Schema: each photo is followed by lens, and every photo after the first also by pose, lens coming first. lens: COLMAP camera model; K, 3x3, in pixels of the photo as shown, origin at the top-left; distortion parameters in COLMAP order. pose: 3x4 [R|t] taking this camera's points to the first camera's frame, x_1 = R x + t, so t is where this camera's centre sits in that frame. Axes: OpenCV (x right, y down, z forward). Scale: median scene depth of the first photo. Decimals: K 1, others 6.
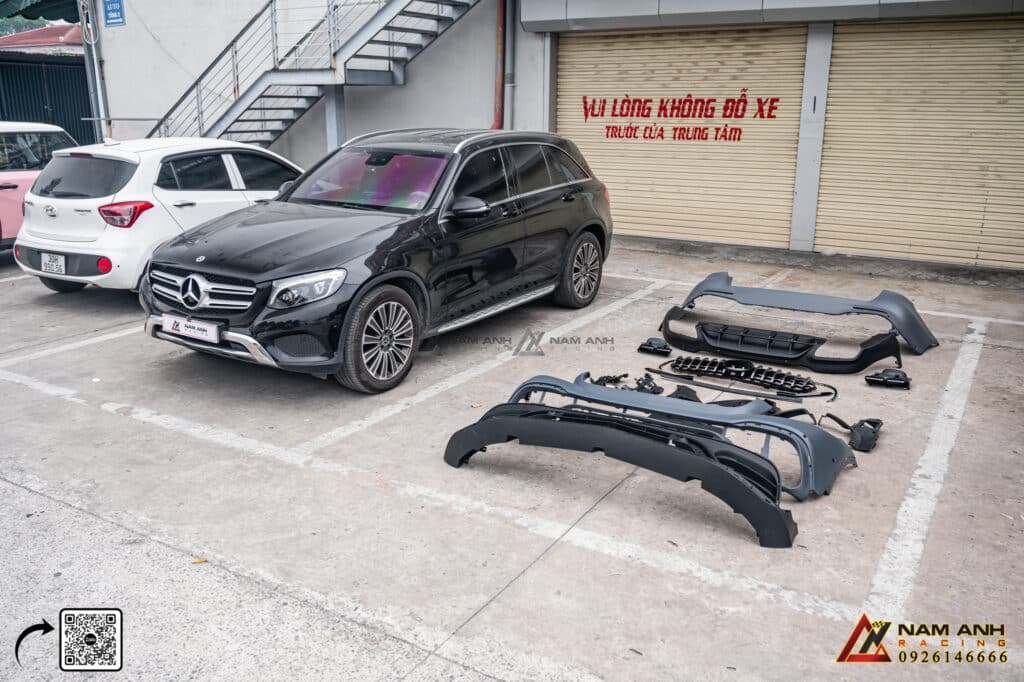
lens RADIAL K [[867.7, 0, 512.8], [0, 867.7, 349.9], [0, 0, 1]] dist [-0.011202, 0.013602]
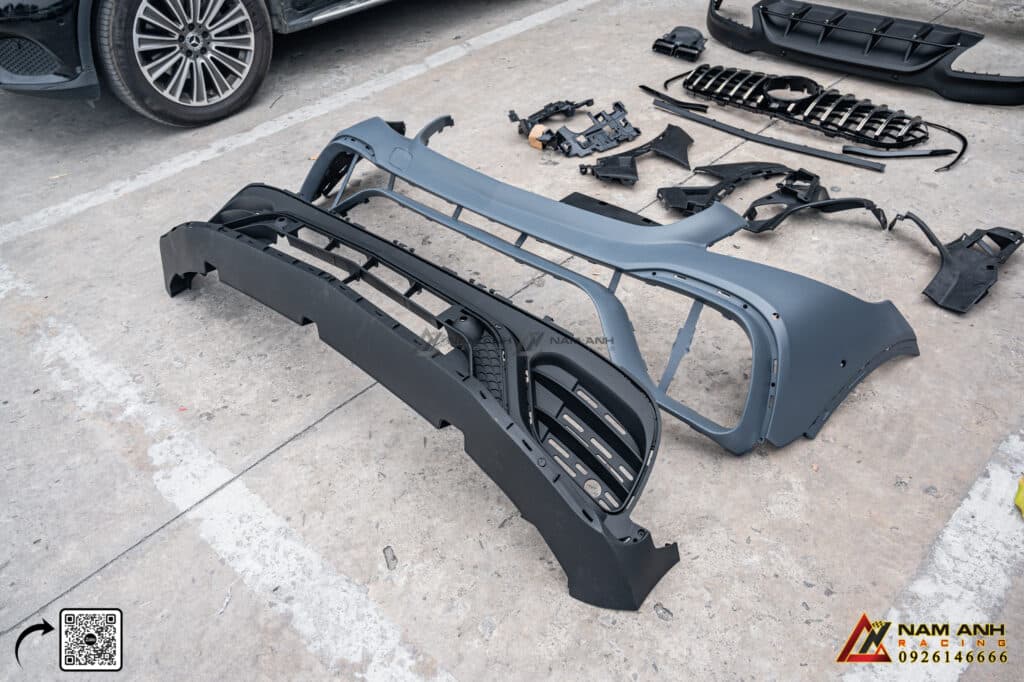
lens RADIAL K [[819.5, 0, 513.1], [0, 819.5, 340.7], [0, 0, 1]] dist [-0.005230, 0.002785]
pose [[0.971853, 0.087049, -0.218916, 0.217403], [0.004397, 0.922368, 0.386288, -0.037199], [0.235547, -0.376377, 0.896023, 0.426177]]
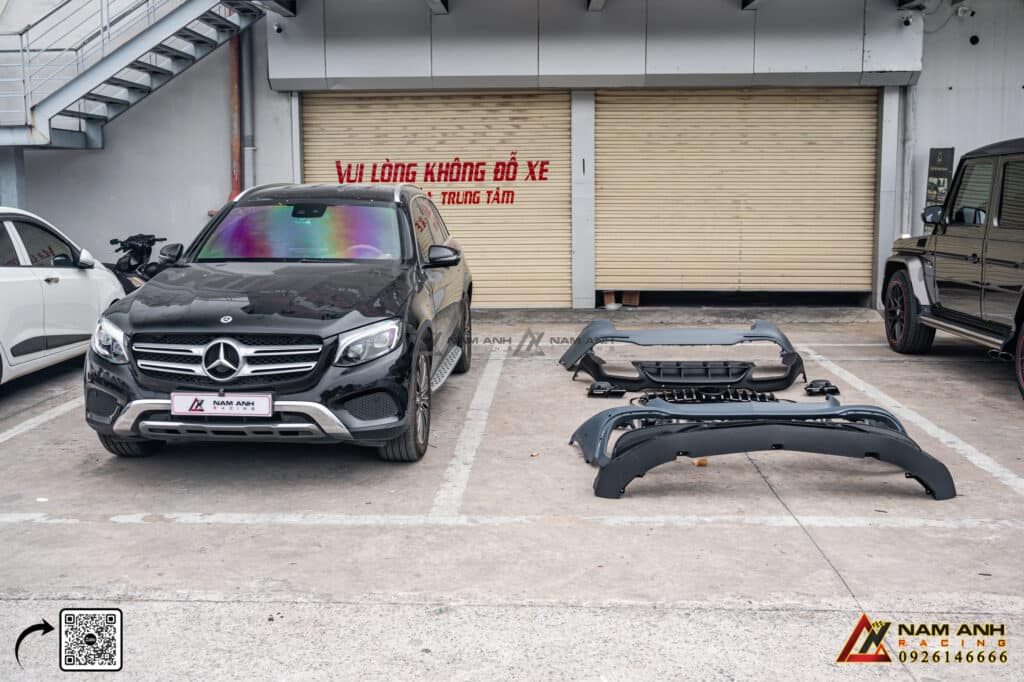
lens RADIAL K [[1013.7, 0, 510.0], [0, 1013.7, 335.0], [0, 0, 1]] dist [-0.008792, 0.000000]
pose [[0.873432, -0.077614, 0.480720, -0.539649], [0.144186, 0.984167, -0.103077, 0.043172], [-0.465109, 0.159344, 0.870795, 0.036903]]
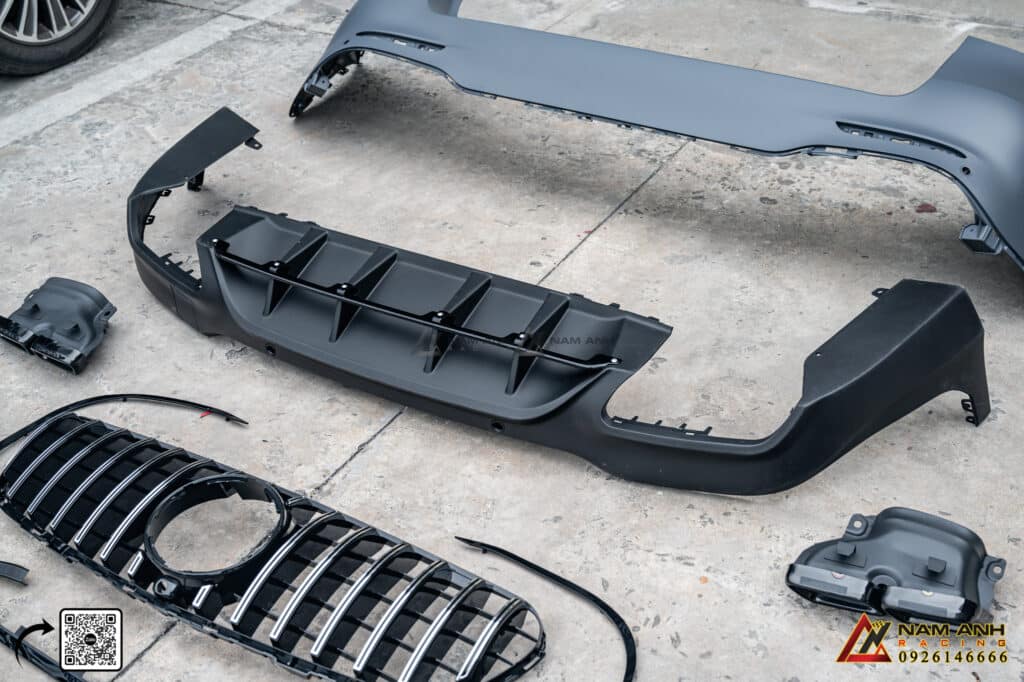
lens RADIAL K [[1291.1, 0, 511.1], [0, 1291.1, 340.9], [0, 0, 1]] dist [0.007606, 0.000000]
pose [[0.999124, -0.040511, -0.010463, 0.341795], [0.041791, 0.954080, 0.296623, -0.120063], [-0.002034, -0.296800, 0.954937, 0.707041]]
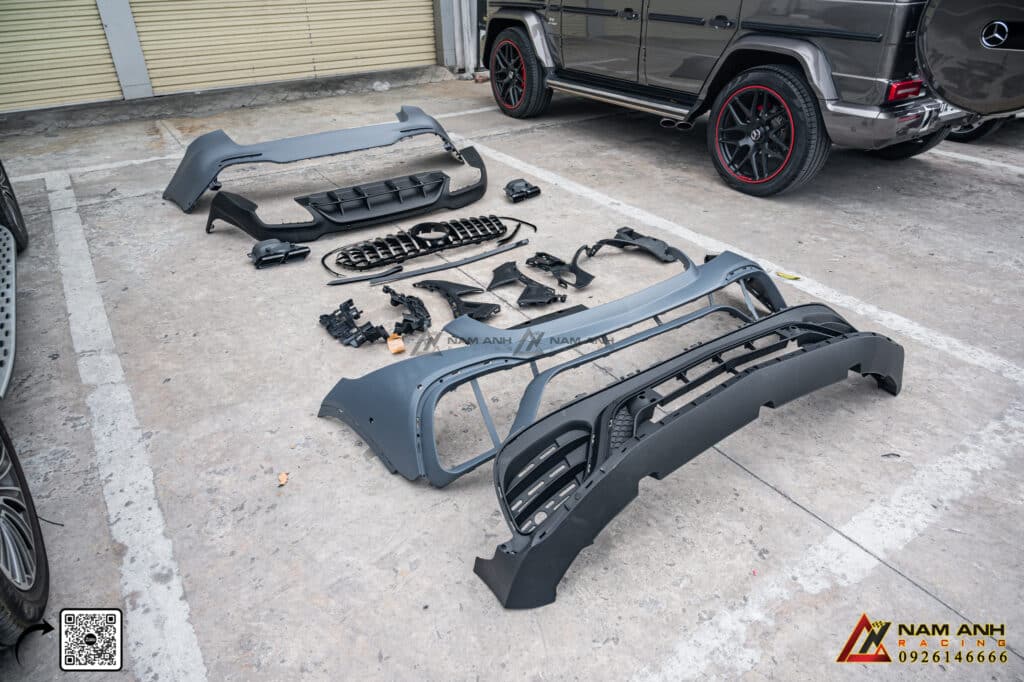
lens RADIAL K [[677.3, 0, 511.2], [0, 677.3, 340.4], [0, 0, 1]] dist [-0.012080, 0.005241]
pose [[0.426137, -0.467818, 0.774308, -0.233457], [0.263507, 0.882986, 0.388458, -0.114844], [-0.865431, 0.038499, 0.499547, 0.638368]]
